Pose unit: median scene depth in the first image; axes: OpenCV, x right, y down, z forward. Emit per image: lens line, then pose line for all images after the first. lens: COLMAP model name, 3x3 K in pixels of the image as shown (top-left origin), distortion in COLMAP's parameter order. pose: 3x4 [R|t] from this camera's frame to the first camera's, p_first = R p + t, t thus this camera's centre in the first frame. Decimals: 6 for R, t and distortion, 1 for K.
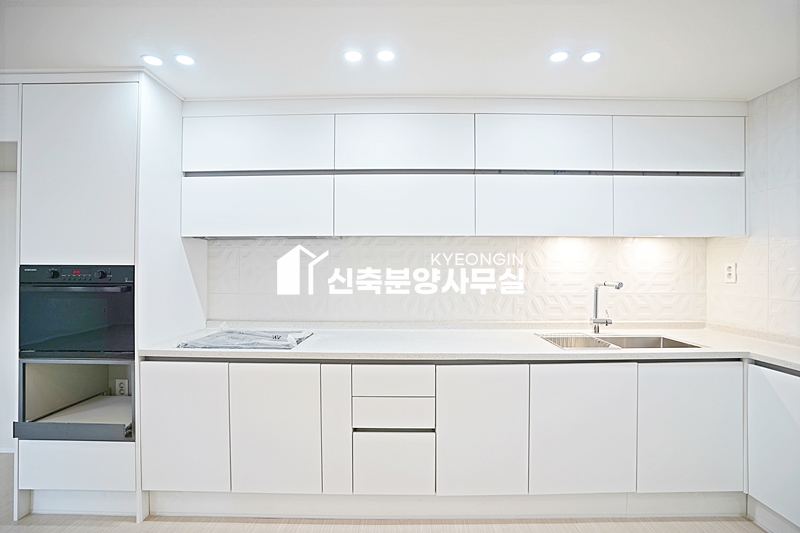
lens RADIAL K [[394.8, 0, 400.0], [0, 394.8, 266.5], [0, 0, 1]] dist [-0.093292, 0.045249]
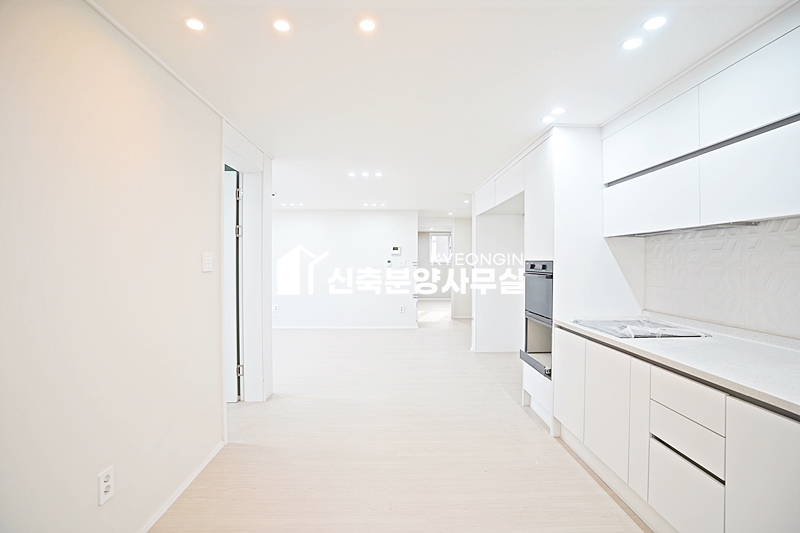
lens RADIAL K [[394.8, 0, 400.0], [0, 394.8, 266.5], [0, 0, 1]] dist [-0.093292, 0.045249]
pose [[0.043323, 0.014908, -0.998950, 0.723159], [0.017477, 0.999724, 0.015677, -0.015940], [0.998908, -0.018138, 0.043050, 0.332564]]
